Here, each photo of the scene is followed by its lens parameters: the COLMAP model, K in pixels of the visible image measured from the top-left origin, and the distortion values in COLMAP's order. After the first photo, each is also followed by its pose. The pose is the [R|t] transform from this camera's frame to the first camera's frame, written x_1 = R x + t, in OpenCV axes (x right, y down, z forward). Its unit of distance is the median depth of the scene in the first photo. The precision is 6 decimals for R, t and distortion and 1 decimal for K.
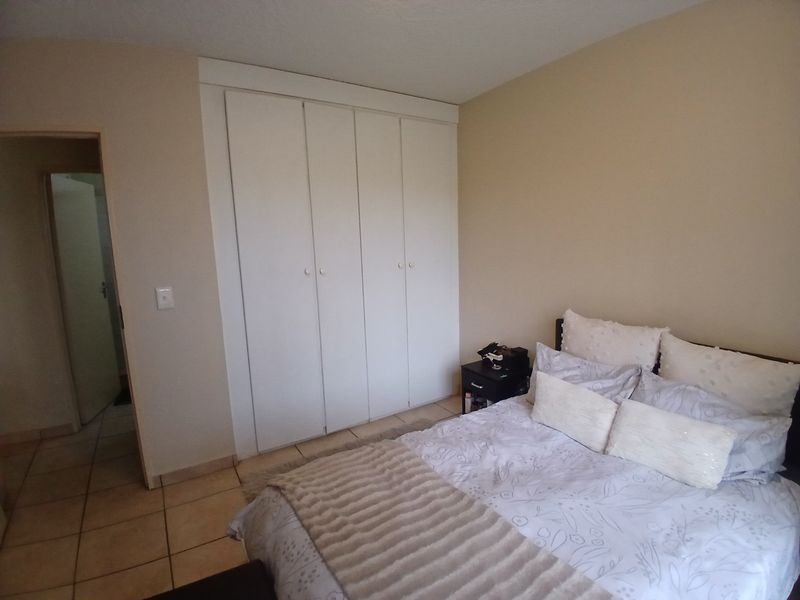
lens RADIAL K [[405.8, 0, 402.1], [0, 405.8, 300.7], [0, 0, 1]] dist [-0.038877, -0.011441]
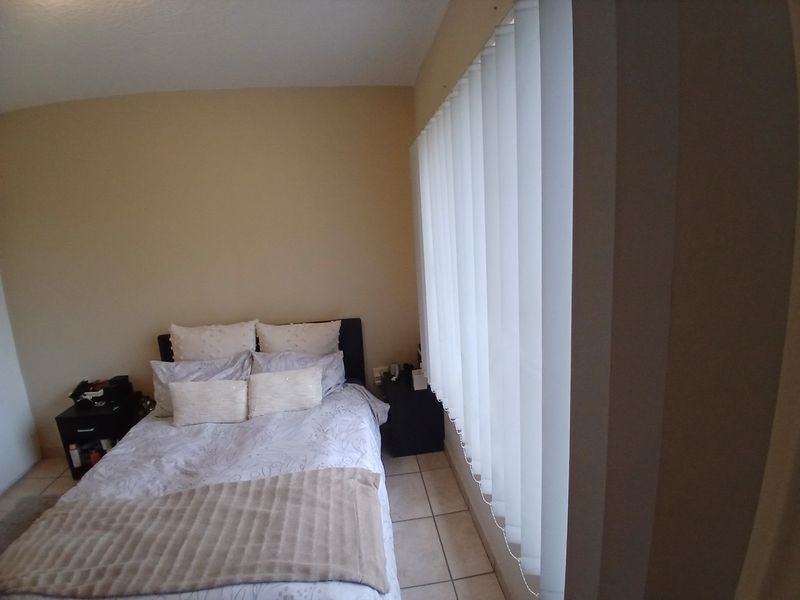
lens RADIAL K [[414.3, 0, 407.1], [0, 414.3, 297.2], [0, 0, 1]] dist [-0.029769, -0.002923]
pose [[0.432484, -0.160986, 0.887153, -0.433907], [0.195323, 0.977295, 0.082124, -0.026283], [-0.880231, 0.137764, 0.454109, -0.152027]]
